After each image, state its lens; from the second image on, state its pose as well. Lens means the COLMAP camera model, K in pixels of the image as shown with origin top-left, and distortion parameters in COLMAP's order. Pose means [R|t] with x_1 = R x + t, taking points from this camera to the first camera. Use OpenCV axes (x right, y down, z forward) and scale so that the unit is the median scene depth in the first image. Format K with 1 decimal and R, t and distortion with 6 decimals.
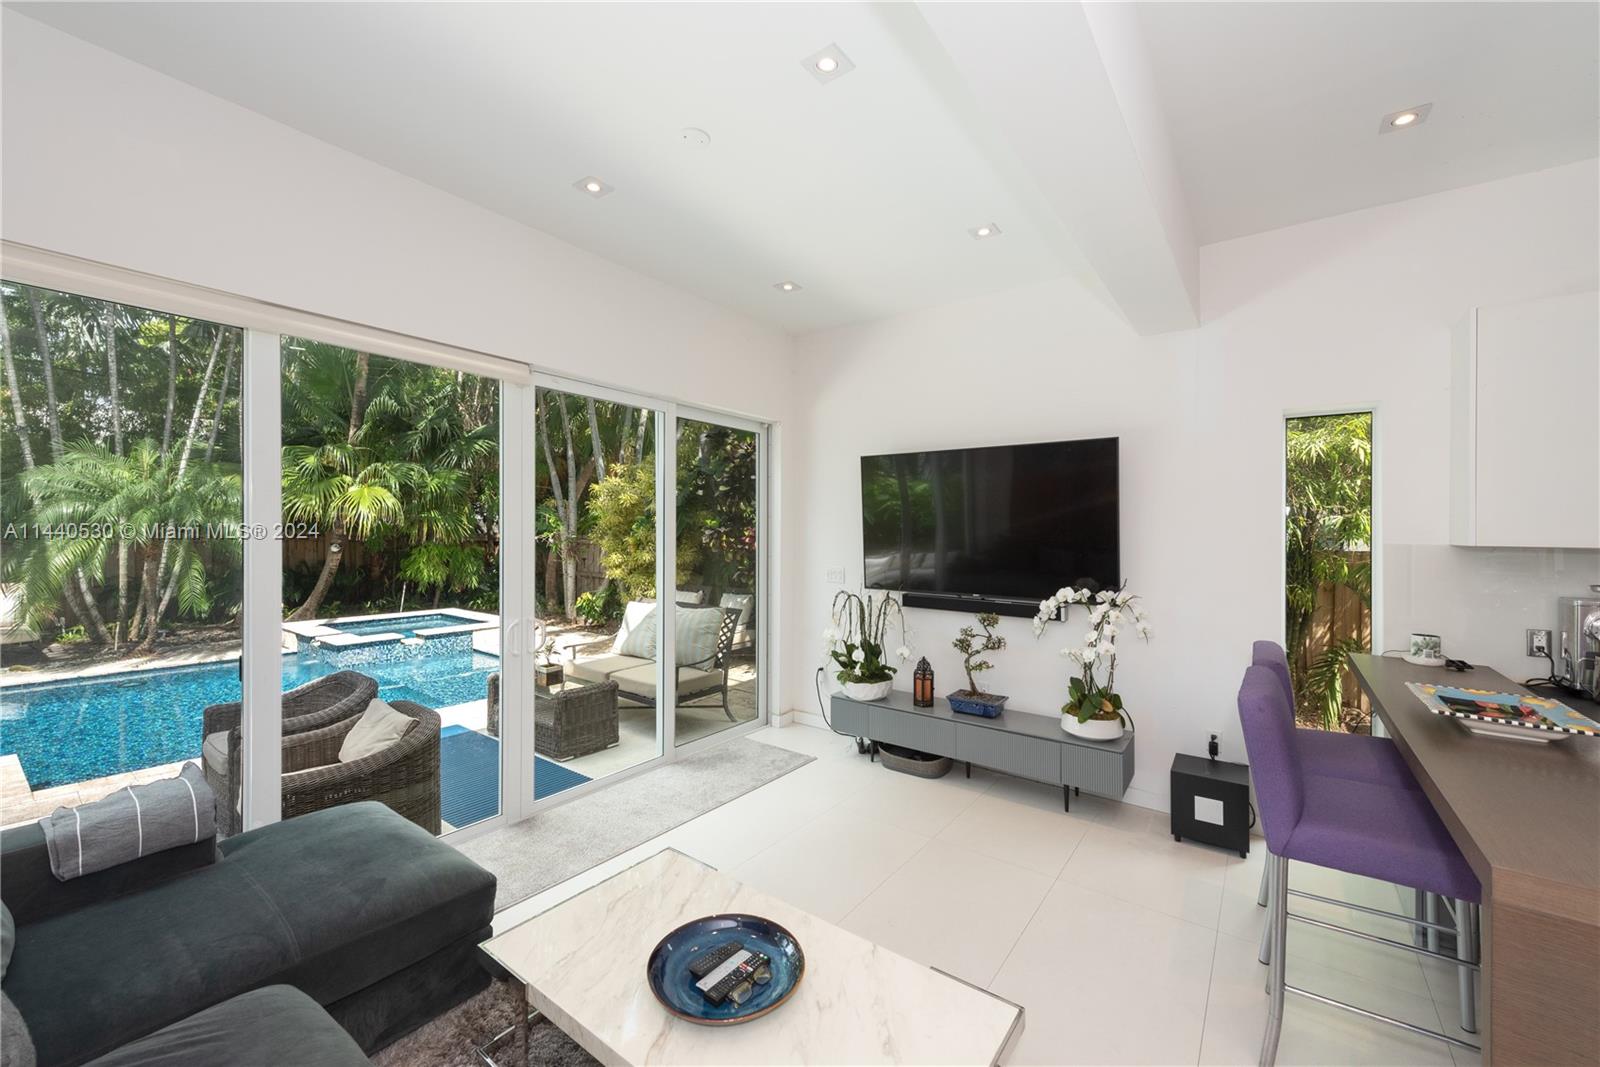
lens RADIAL K [[627.1, 0, 803.4], [0, 627.1, 535.8], [0, 0, 1]] dist [0.004474, 0.000276]
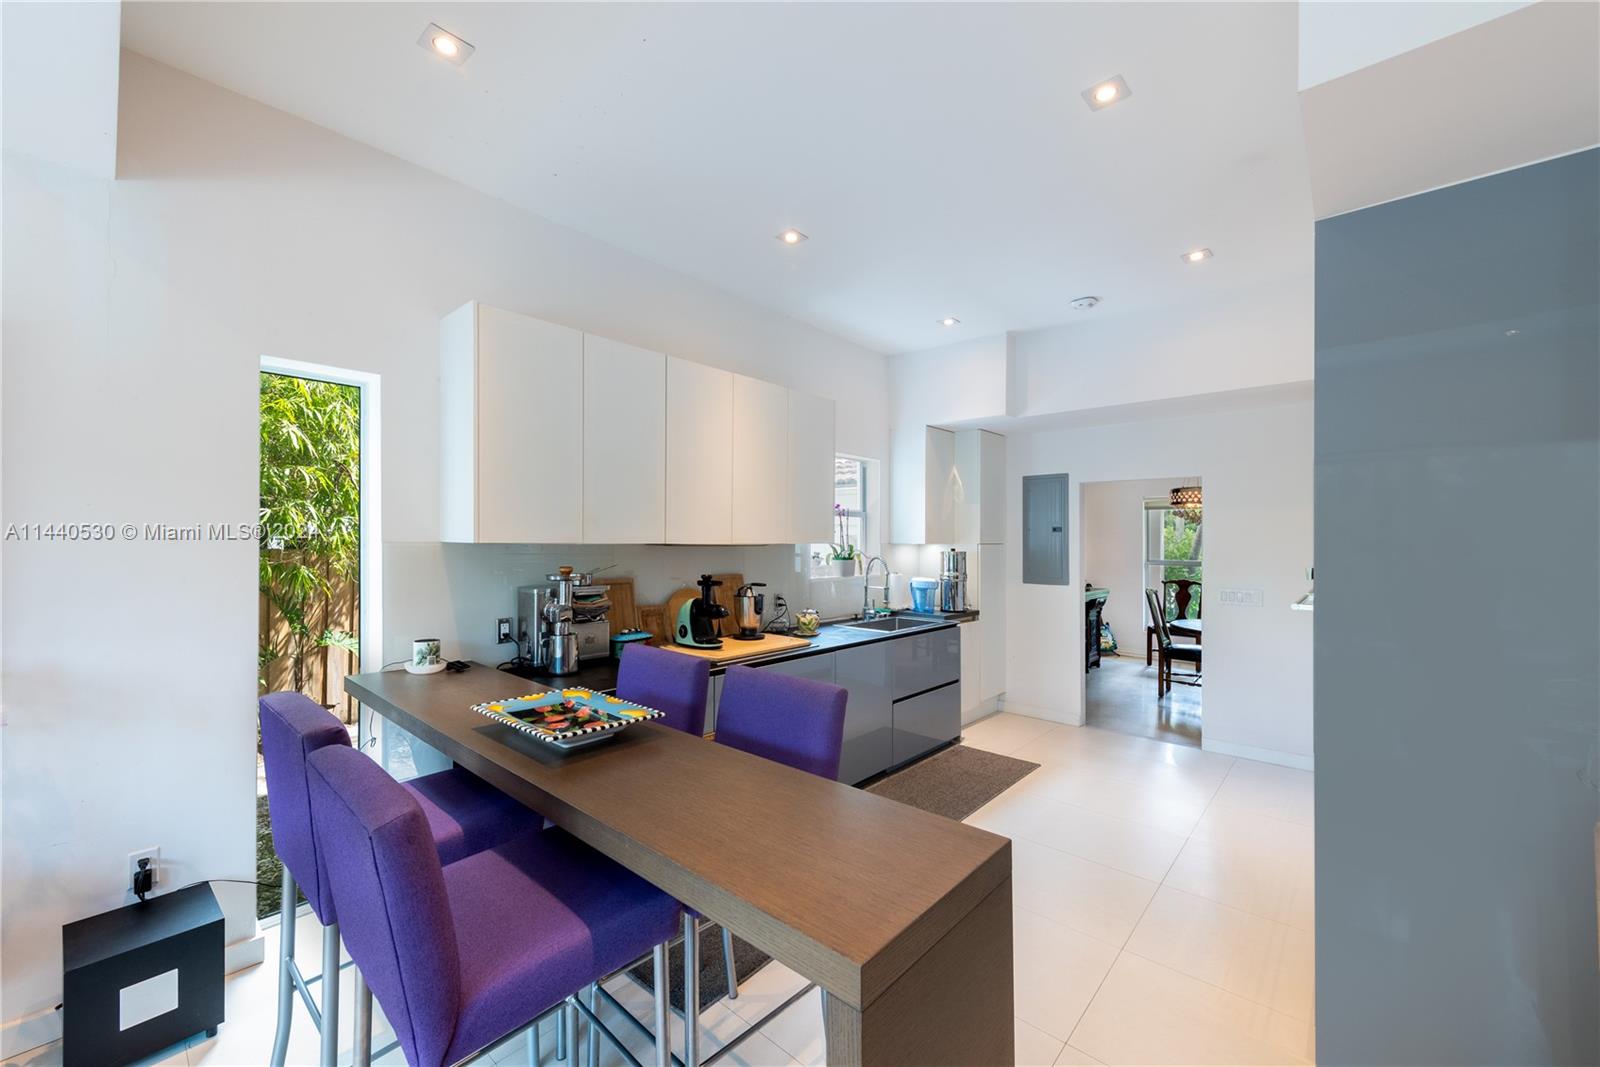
lens RADIAL K [[627.1, 0, 803.0], [0, 627.1, 531.4], [0, 0, 1]] dist [0.004474, 0.000276]
pose [[0.086218, 0.002066, 0.996274, 0.105068], [-0.003057, 0.999994, -0.001810, -0.001874], [-0.996272, -0.002890, 0.086224, 0.336666]]
